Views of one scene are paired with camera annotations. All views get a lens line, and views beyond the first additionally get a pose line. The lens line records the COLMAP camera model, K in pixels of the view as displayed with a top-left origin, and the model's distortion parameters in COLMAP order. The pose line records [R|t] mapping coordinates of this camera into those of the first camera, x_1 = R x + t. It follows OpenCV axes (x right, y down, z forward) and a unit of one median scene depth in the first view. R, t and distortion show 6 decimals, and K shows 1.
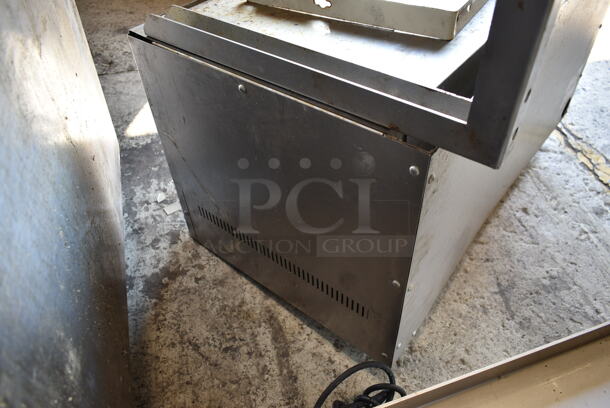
lens RADIAL K [[464.3, 0, 305.6], [0, 464.3, 203.7], [0, 0, 1]] dist [-0.024887, 0.010876]
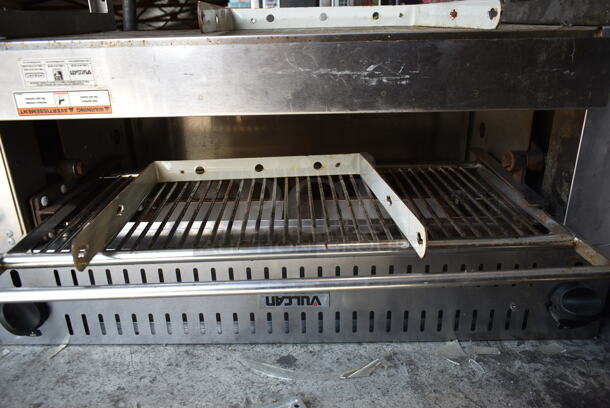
lens RADIAL K [[464.3, 0, 307.1], [0, 464.3, 203.0], [0, 0, 1]] dist [-0.024887, 0.010876]
pose [[-0.954517, -0.114055, 0.275480, -0.099643], [0.193953, 0.464213, 0.864227, -0.648687], [-0.226451, 0.878350, -0.420977, 1.052837]]
